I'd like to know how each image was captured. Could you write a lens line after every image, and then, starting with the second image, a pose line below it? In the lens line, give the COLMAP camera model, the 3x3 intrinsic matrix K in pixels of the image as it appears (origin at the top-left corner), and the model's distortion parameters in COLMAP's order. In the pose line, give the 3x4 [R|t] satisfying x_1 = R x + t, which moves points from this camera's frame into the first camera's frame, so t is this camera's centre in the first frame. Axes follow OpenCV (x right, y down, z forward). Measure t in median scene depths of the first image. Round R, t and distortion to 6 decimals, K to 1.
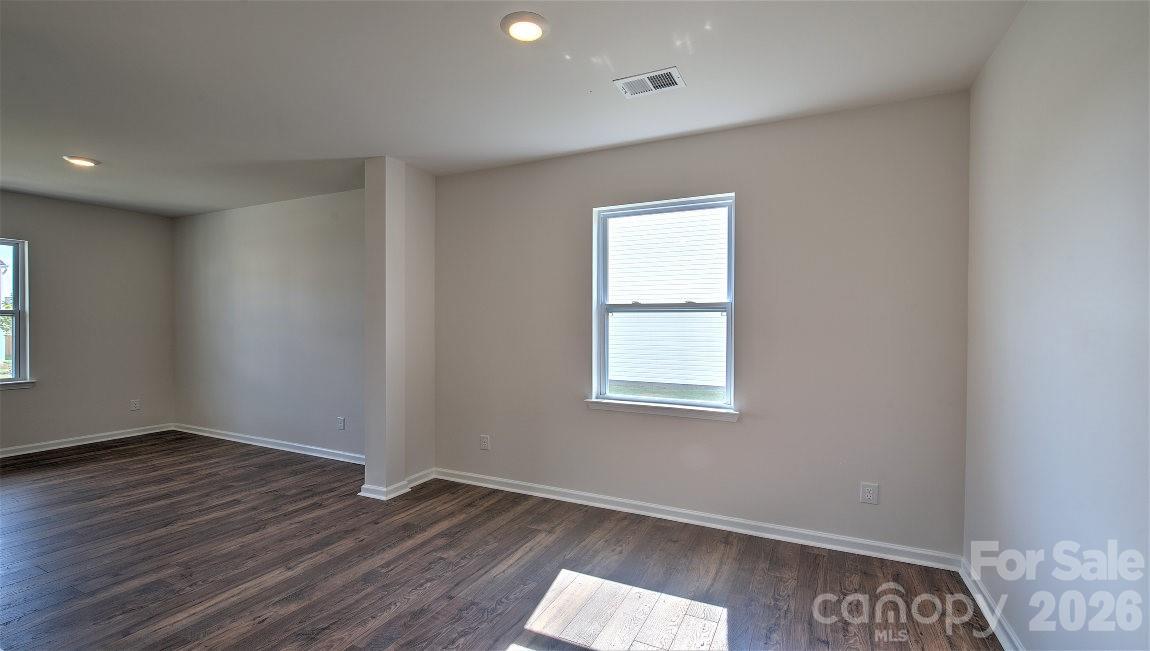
lens RADIAL K [[509.2, 0, 562.6], [0, 509.2, 315.1], [0, 0, 1]] dist [-0.000332, -0.000220]
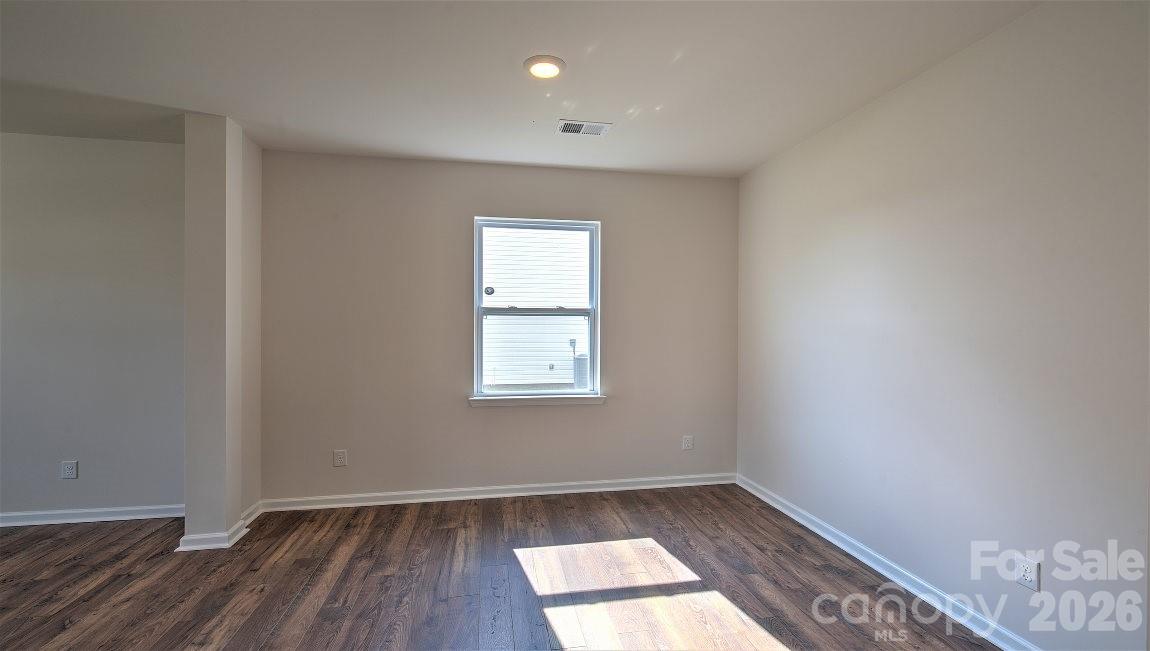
lens RADIAL K [[521.4, 0, 571.6], [0, 521.4, 309.3], [0, 0, 1]] dist [-0.005414, -0.000406]
pose [[0.788855, 0.018865, 0.614290, -0.474936], [-0.008703, 0.999771, -0.019527, 0.002188], [-0.614518, 0.010058, 0.788839, 0.026494]]
